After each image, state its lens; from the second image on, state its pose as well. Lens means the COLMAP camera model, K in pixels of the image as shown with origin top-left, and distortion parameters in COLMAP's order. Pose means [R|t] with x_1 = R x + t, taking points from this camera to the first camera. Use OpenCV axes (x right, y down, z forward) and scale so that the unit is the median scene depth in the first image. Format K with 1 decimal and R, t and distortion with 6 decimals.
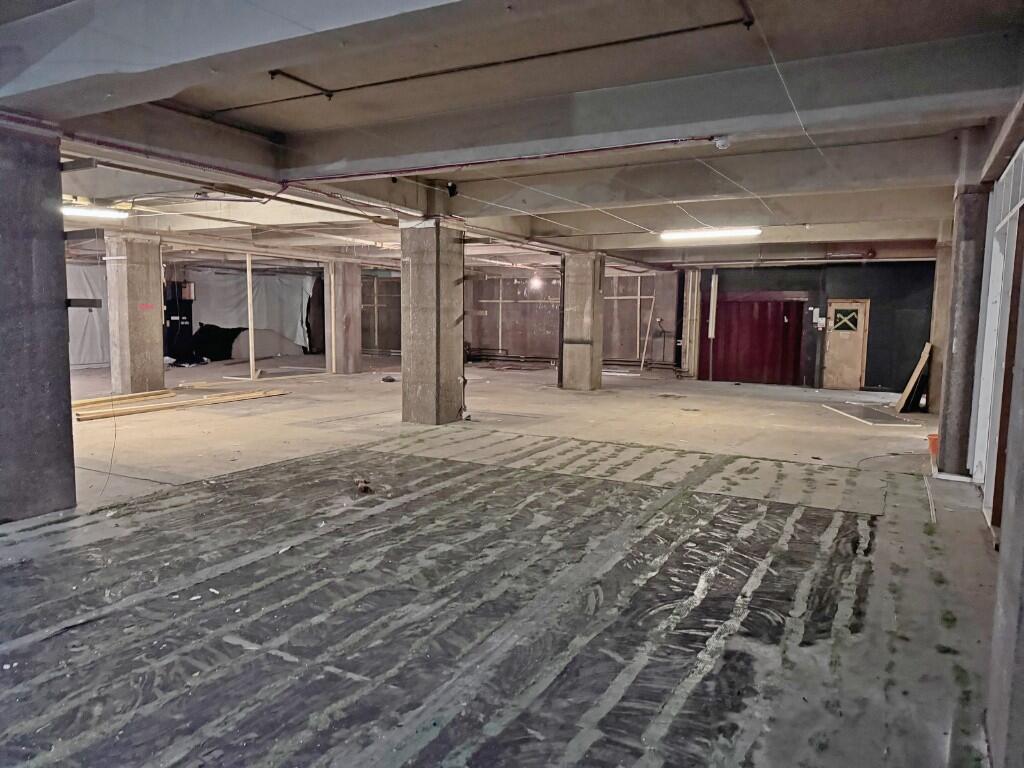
lens RADIAL K [[726.3, 0, 515.9], [0, 726.3, 384.4], [0, 0, 1]] dist [0.015312, -0.000948]
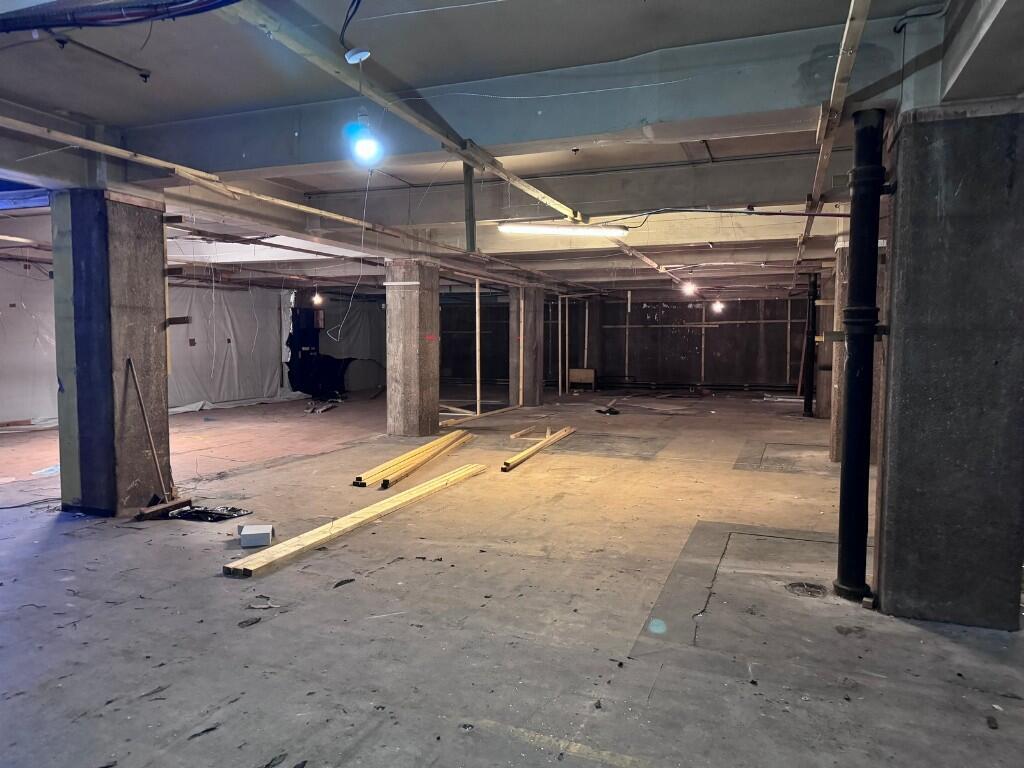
lens RADIAL K [[726.3, 0, 509.4], [0, 726.3, 386.0], [0, 0, 1]] dist [0.015312, -0.000948]
pose [[0.992166, -0.020083, 0.123299, -0.328595], [0.023823, 0.999298, -0.028928, -0.011845], [-0.122631, 0.031639, 0.991948, 0.066694]]
